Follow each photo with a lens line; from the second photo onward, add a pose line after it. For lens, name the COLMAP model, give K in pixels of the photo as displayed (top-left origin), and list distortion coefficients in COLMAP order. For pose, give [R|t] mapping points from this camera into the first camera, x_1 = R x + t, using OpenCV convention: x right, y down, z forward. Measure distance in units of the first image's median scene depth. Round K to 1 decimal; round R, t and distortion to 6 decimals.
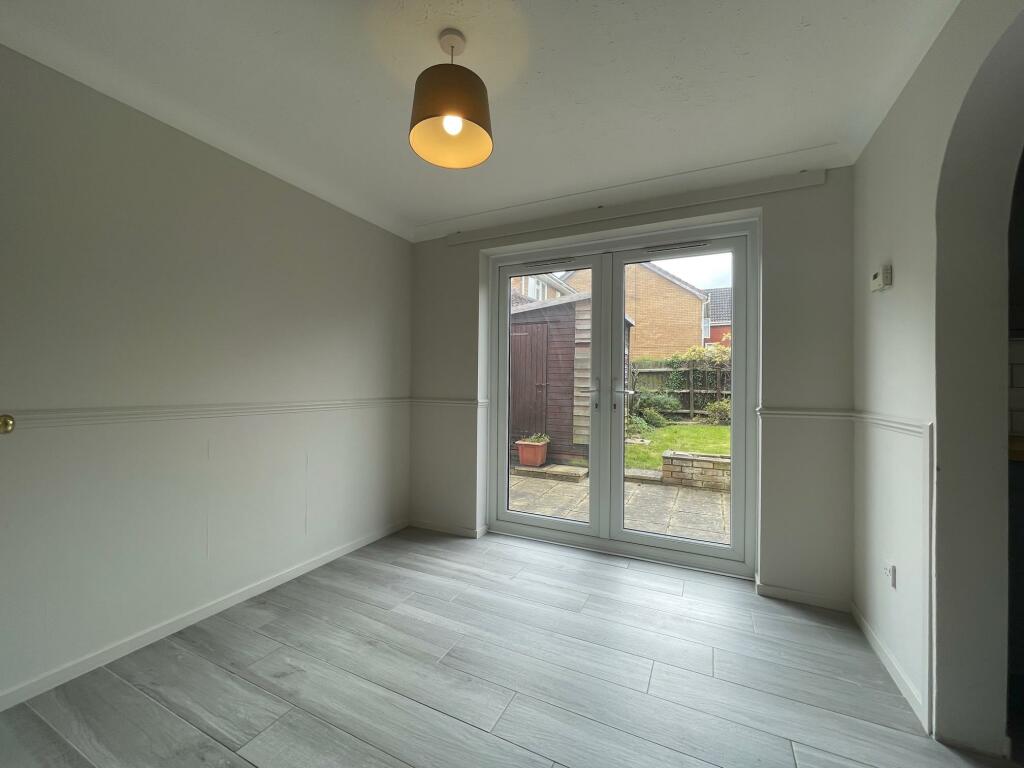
lens RADIAL K [[412.4, 0, 511.8], [0, 412.4, 382.6], [0, 0, 1]] dist [-0.002686, -0.000336]
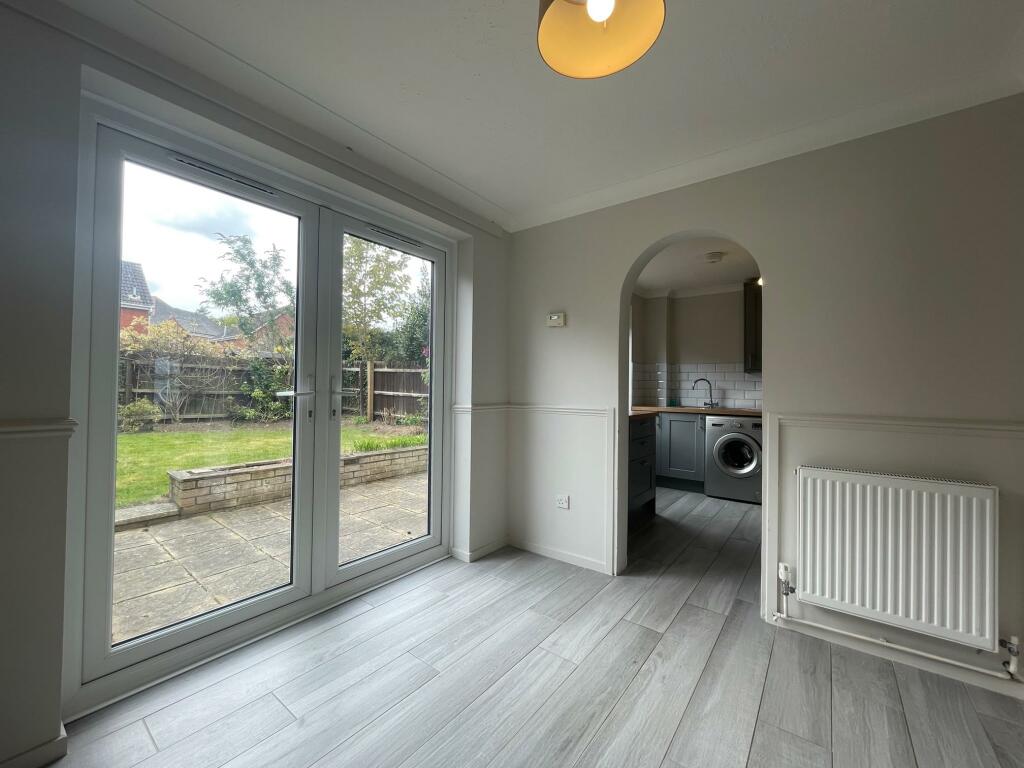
lens RADIAL K [[412.4, 0, 511.8], [0, 412.4, 382.6], [0, 0, 1]] dist [-0.002686, -0.000336]
pose [[0.204118, 0.005118, 0.978933, -0.246575], [-0.014377, 0.999894, -0.002230, -0.001080], [-0.978841, -0.013618, 0.204170, 0.295487]]
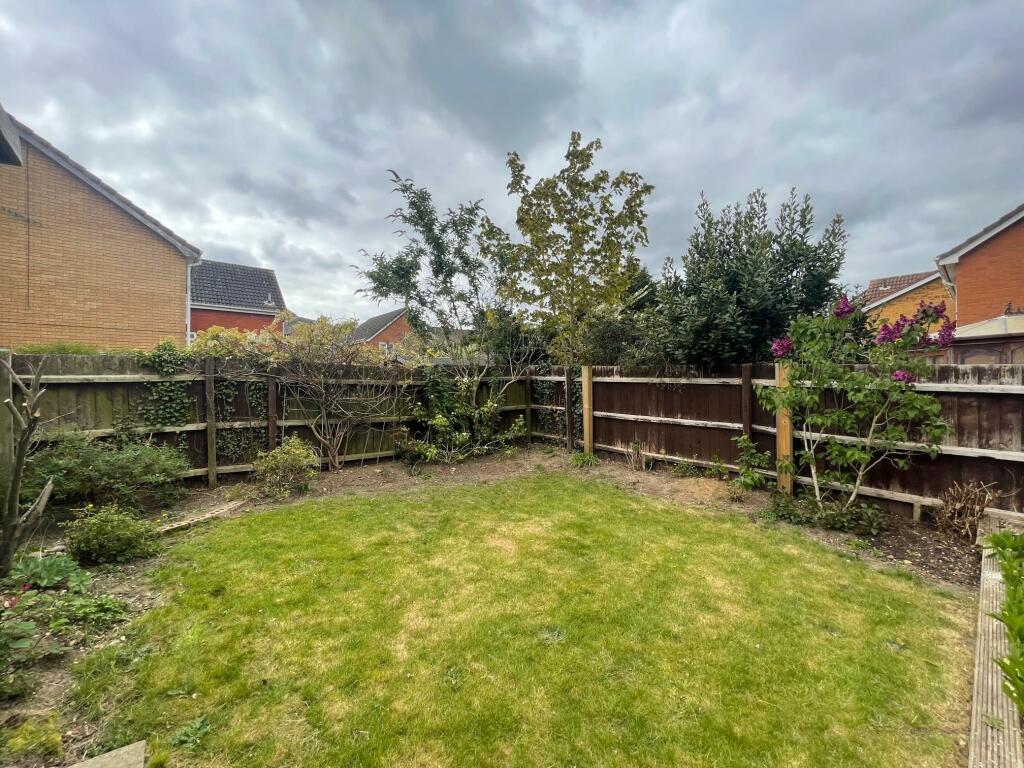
lens RADIAL K [[412.4, 0, 511.8], [0, 412.4, 382.6], [0, 0, 1]] dist [-0.002686, -0.000336]
pose [[0.402984, -0.007541, 0.915176, 0.356356], [0.005464, 0.999968, 0.005833, -0.063840], [-0.915191, 0.002650, 0.403012, 1.178066]]
